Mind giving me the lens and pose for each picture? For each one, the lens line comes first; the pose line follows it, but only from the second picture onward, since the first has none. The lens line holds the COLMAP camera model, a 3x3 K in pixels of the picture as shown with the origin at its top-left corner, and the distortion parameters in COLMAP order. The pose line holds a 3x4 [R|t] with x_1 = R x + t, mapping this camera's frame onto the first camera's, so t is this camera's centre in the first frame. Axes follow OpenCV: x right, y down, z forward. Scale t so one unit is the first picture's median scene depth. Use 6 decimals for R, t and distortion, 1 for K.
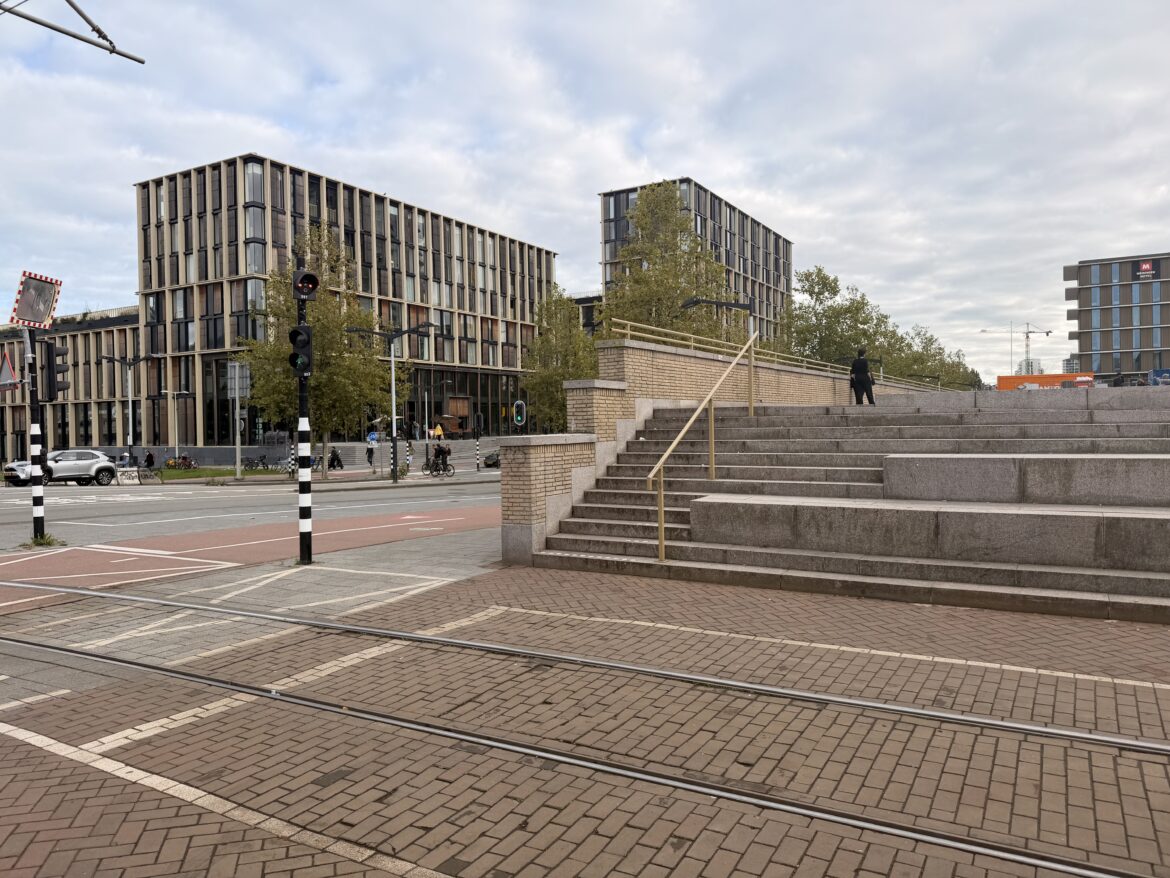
lens RADIAL K [[817.3, 0, 589.0], [0, 817.3, 432.8], [0, 0, 1]] dist [0.061746, -0.074127]
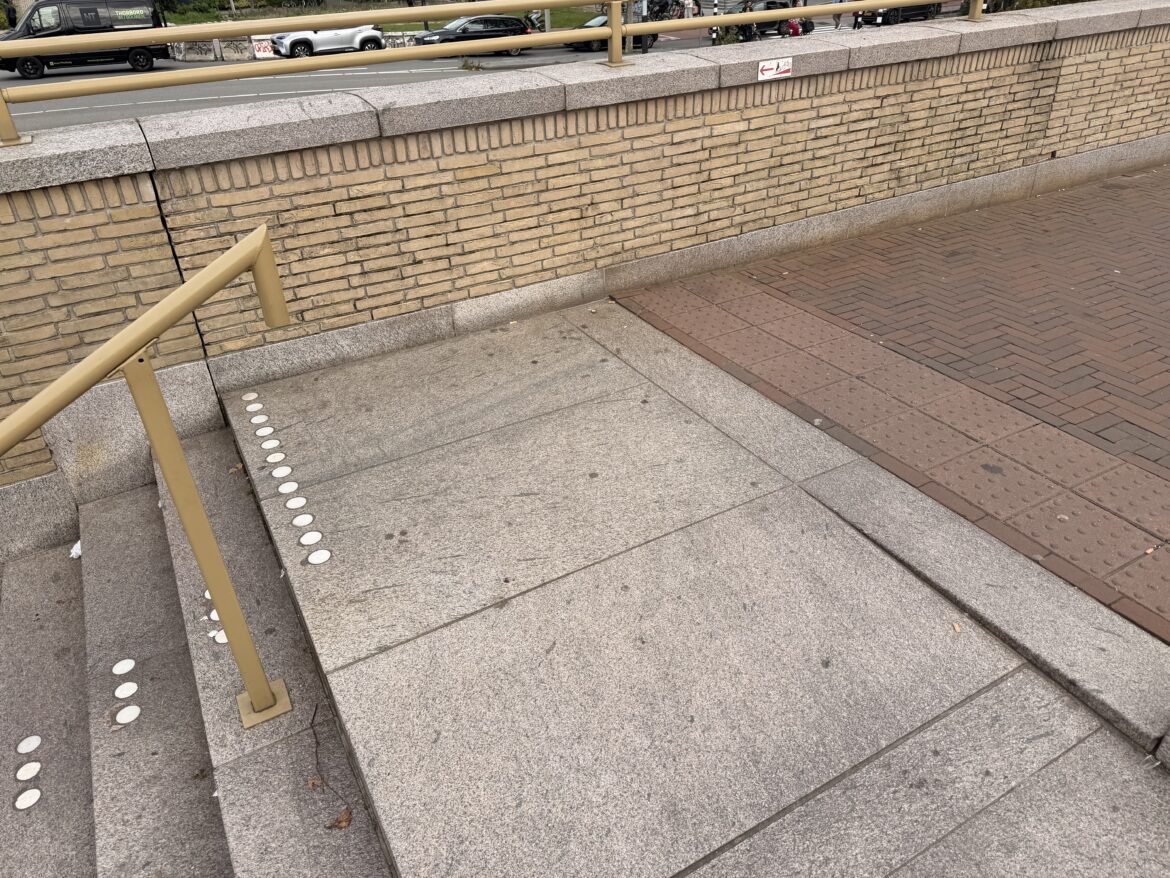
lens RADIAL K [[817.3, 0, 595.9], [0, 817.3, 435.3], [0, 0, 1]] dist [0.061746, -0.074127]
pose [[0.862512, 0.255054, -0.437059, 0.067992], [0.014010, 0.851324, 0.524453, -0.035134], [0.505843, -0.458470, 0.730704, 0.188638]]
